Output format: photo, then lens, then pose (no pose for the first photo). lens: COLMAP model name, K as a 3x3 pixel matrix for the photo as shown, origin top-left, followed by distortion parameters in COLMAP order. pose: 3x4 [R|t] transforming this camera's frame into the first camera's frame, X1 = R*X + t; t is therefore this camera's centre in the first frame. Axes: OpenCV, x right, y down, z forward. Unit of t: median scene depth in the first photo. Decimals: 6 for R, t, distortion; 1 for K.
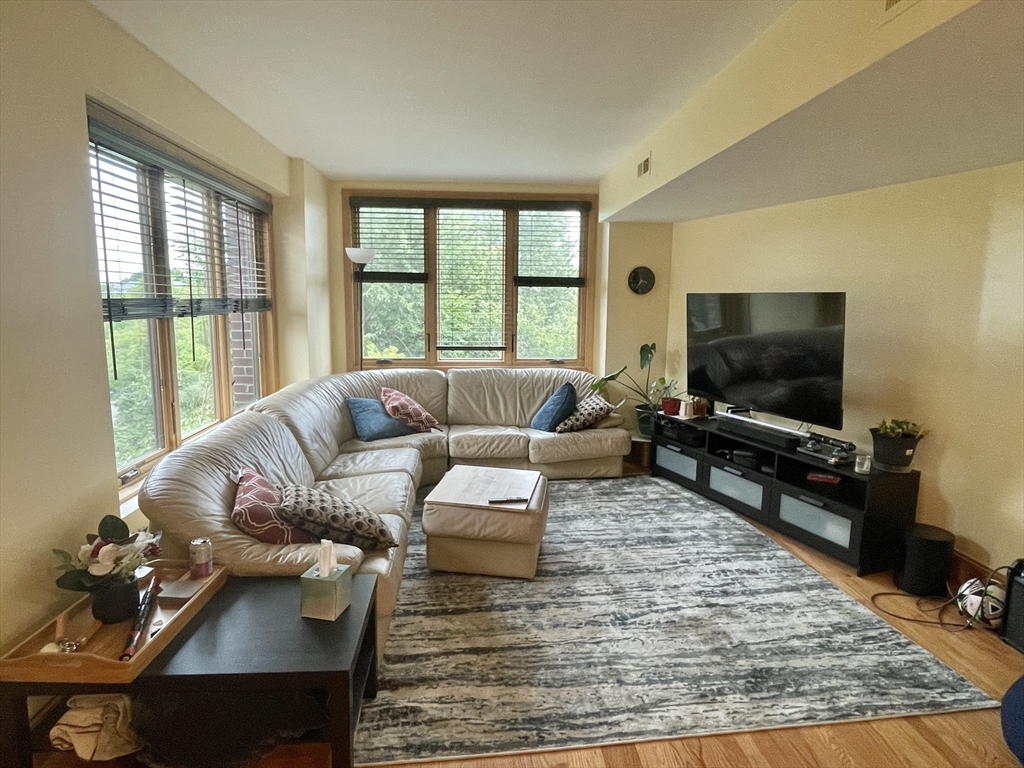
lens RADIAL K [[595.3, 0, 513.4], [0, 595.3, 382.9], [0, 0, 1]] dist [0.000938, 0.000130]
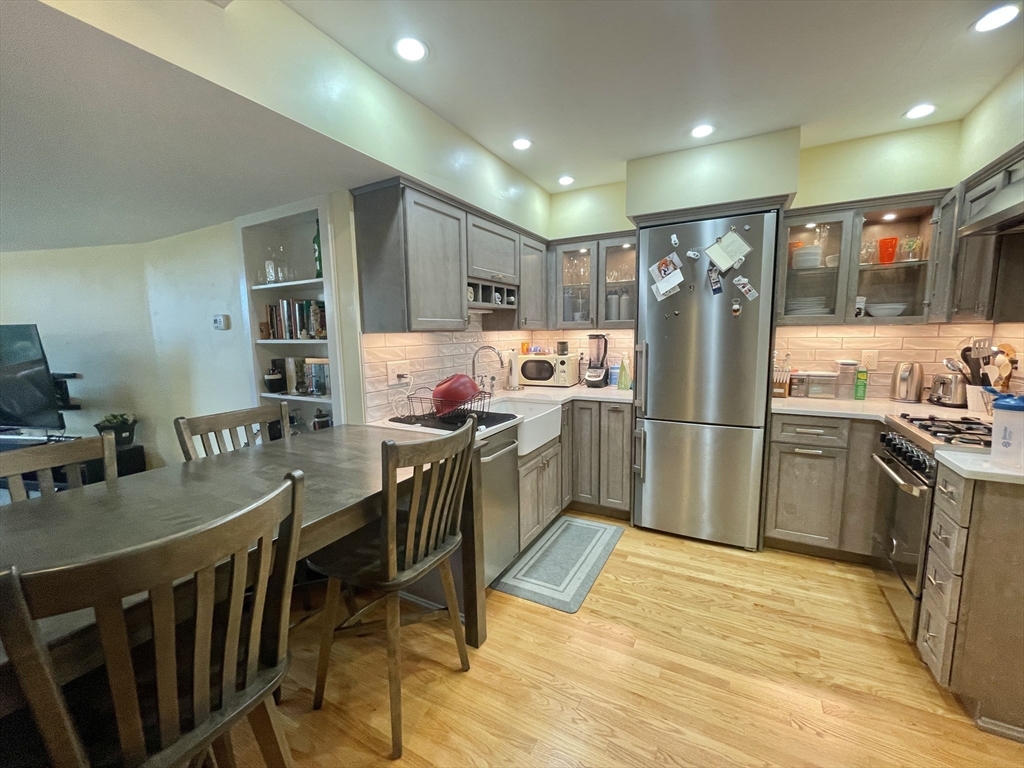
lens RADIAL K [[416.5, 0, 513.2], [0, 416.5, 383.1], [0, 0, 1]] dist [-0.001480, 0.000518]
pose [[0.544757, -0.125539, 0.829144, 0.348898], [0.140747, 0.988393, 0.057178, 0.067515], [-0.826699, 0.085551, 0.556103, -0.341909]]
